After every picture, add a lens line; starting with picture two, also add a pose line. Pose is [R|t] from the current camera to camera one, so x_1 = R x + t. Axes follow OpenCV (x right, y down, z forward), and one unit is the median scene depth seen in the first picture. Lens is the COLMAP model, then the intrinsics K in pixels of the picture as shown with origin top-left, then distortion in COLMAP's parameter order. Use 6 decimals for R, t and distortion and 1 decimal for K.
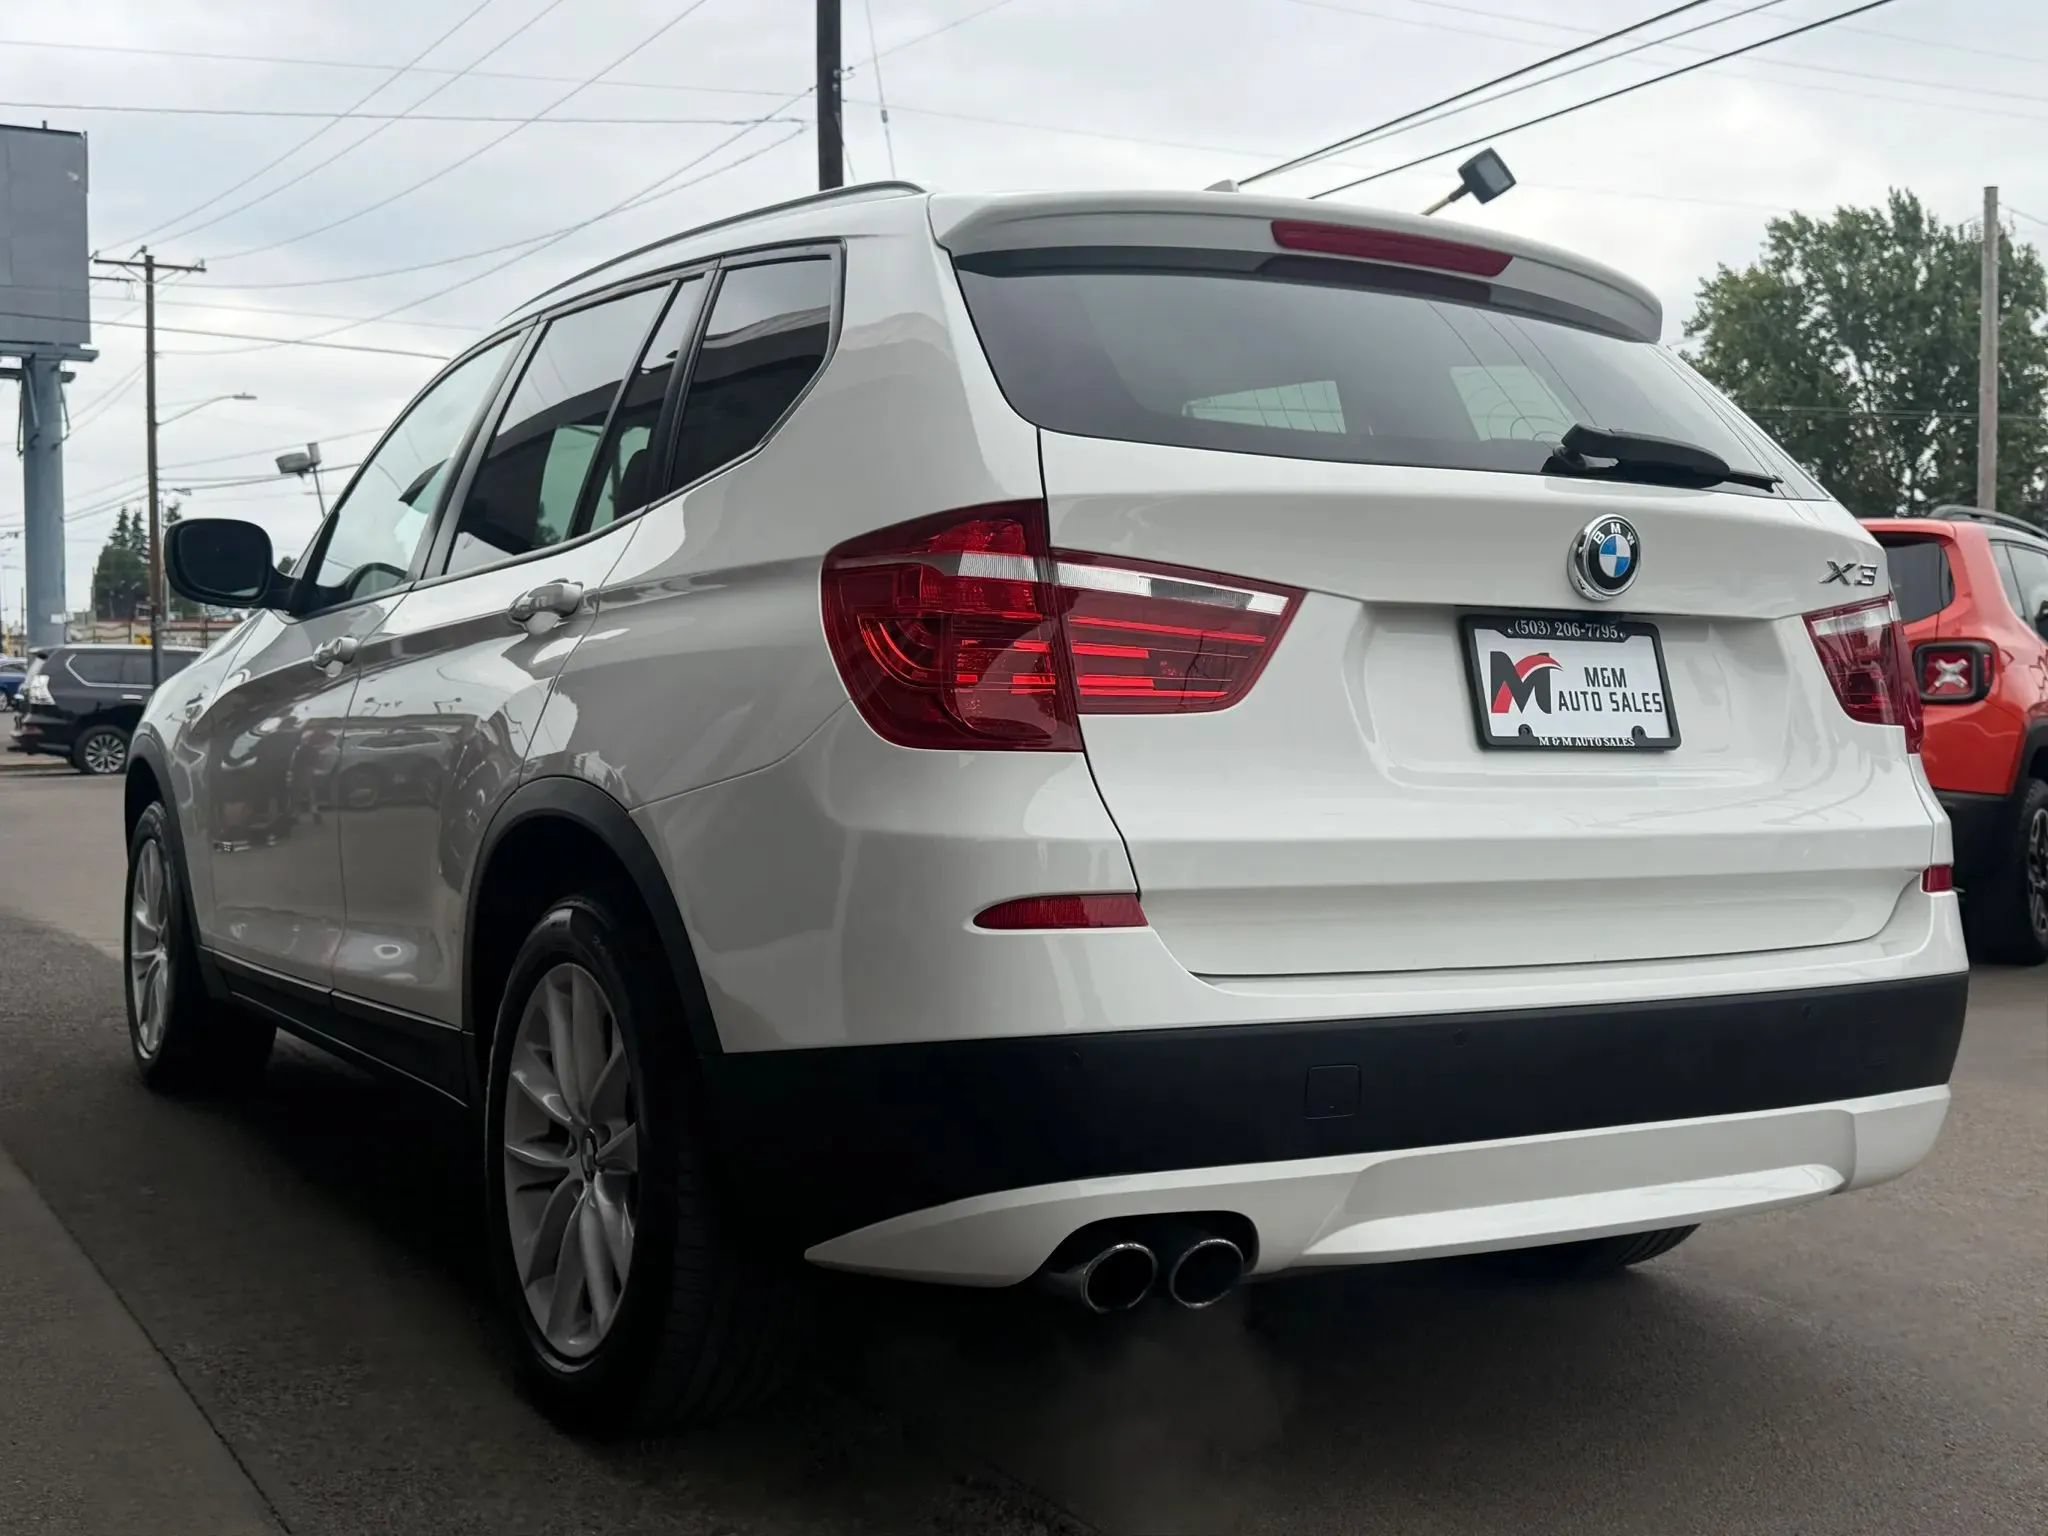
lens RADIAL K [[2326.0, 0, 1030.4], [0, 2326.0, 775.7], [0, 0, 1]] dist [0.151272, -0.373748]
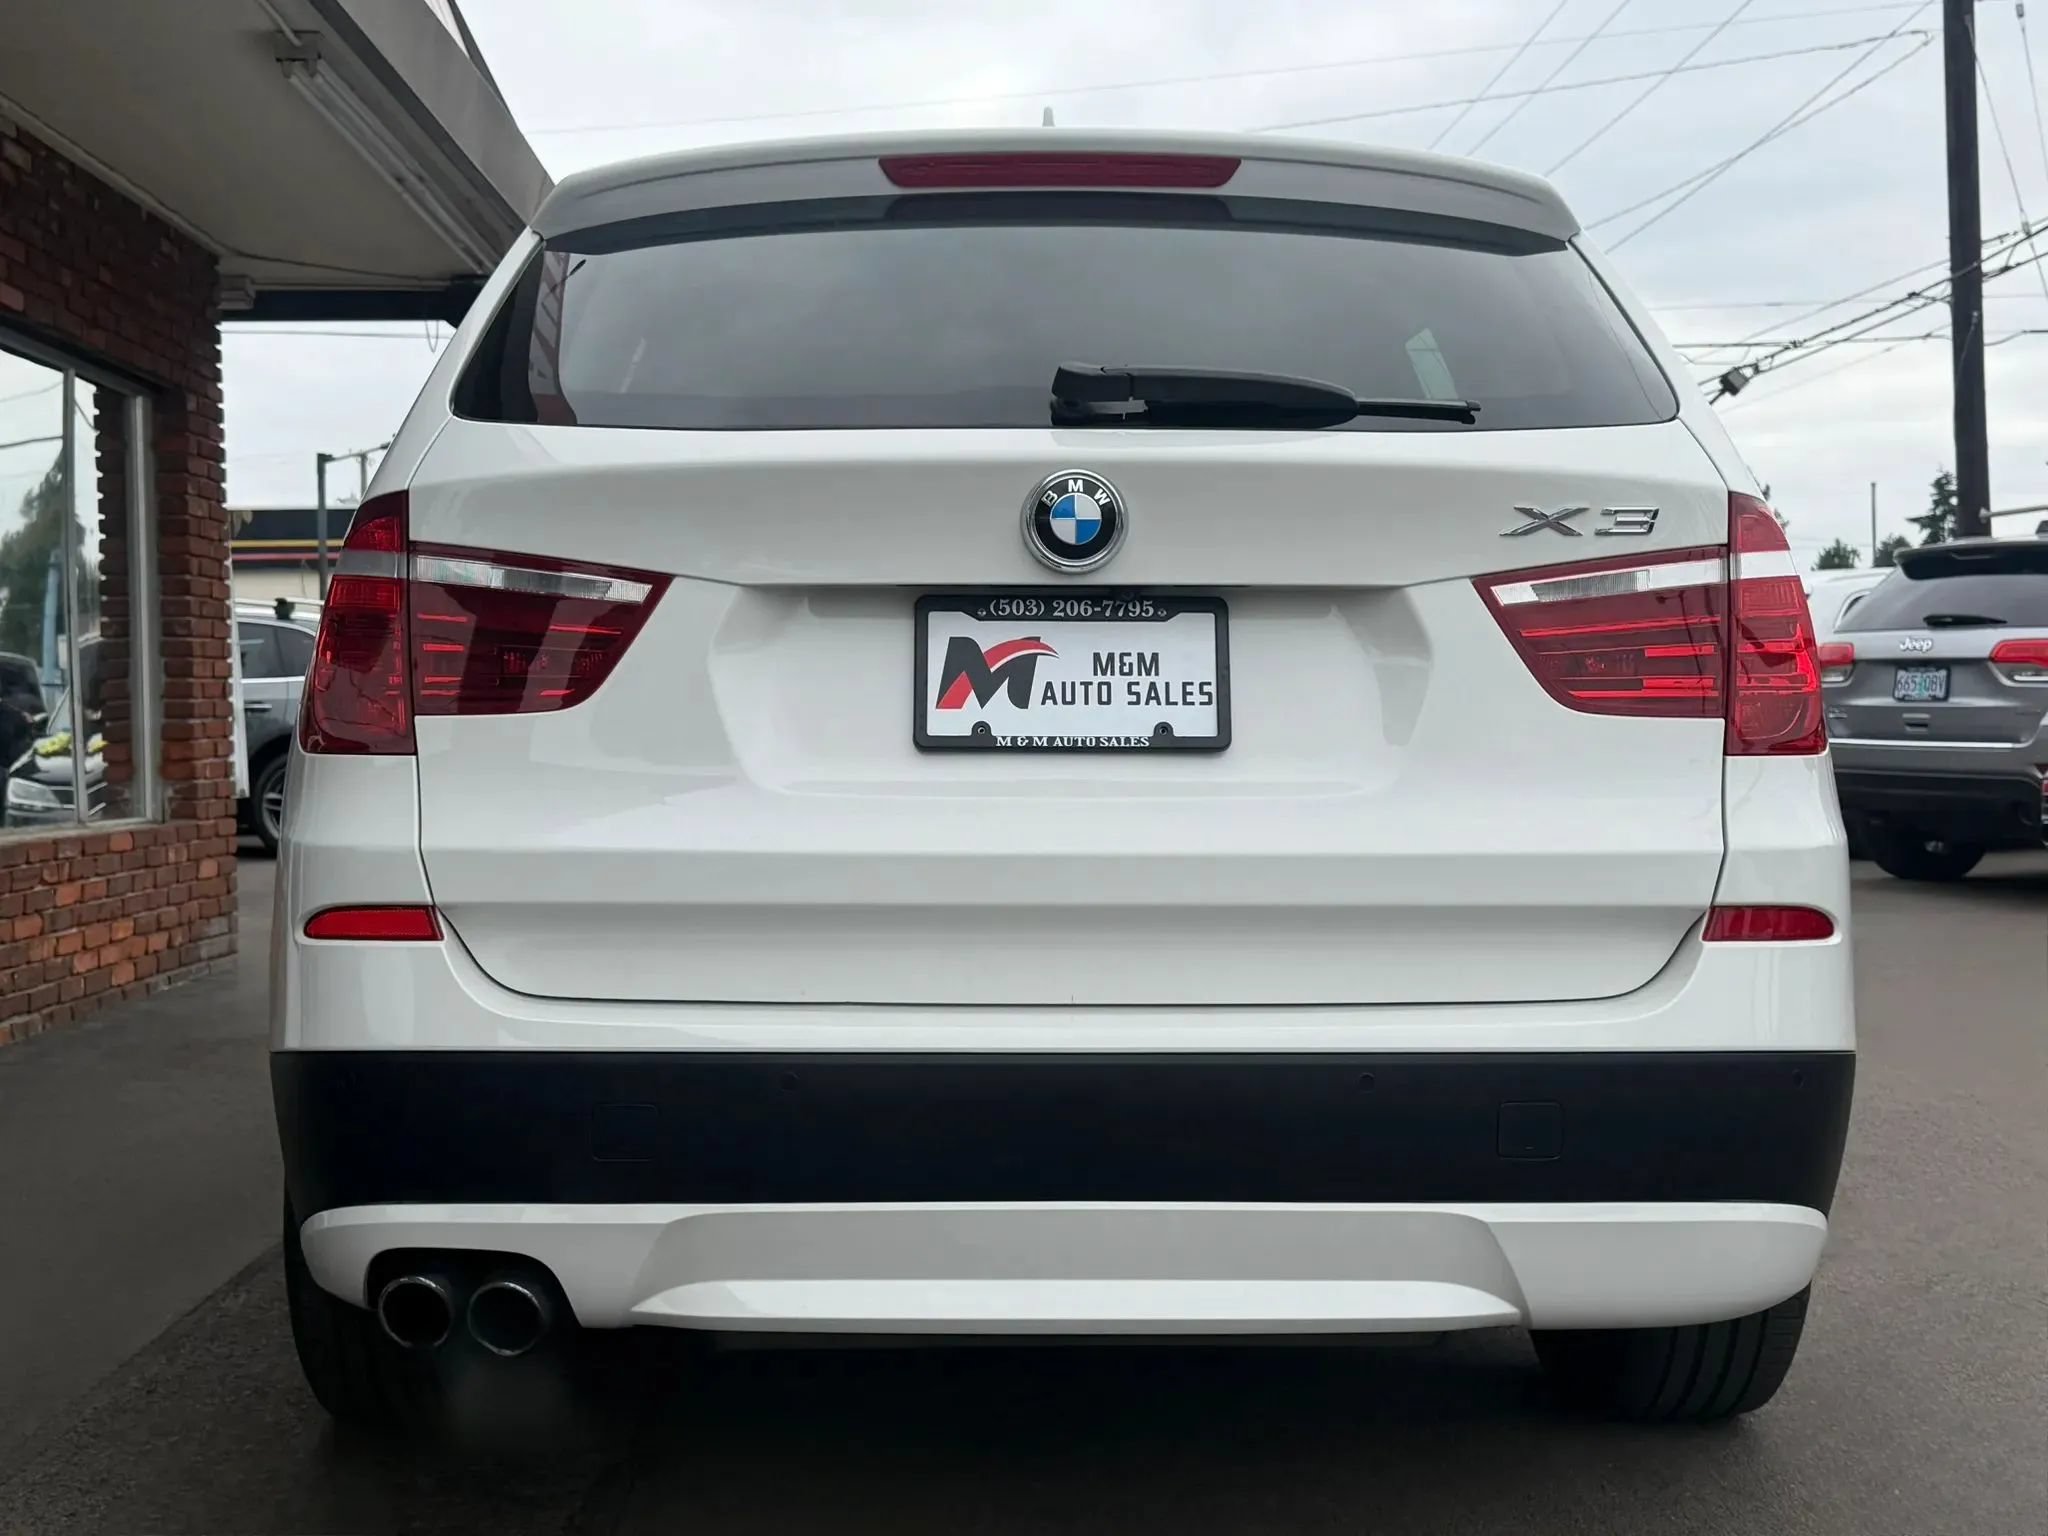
lens RADIAL K [[2473.3, 0, 1024.0], [0, 2473.3, 768.0], [0, 0, 1]] dist [0.139587, -0.269945]
pose [[0.855460, -0.000838, -0.517868, 0.665960], [-0.002738, 0.999977, -0.006142, 0.000408], [0.517861, 0.006672, 0.855439, 0.228746]]
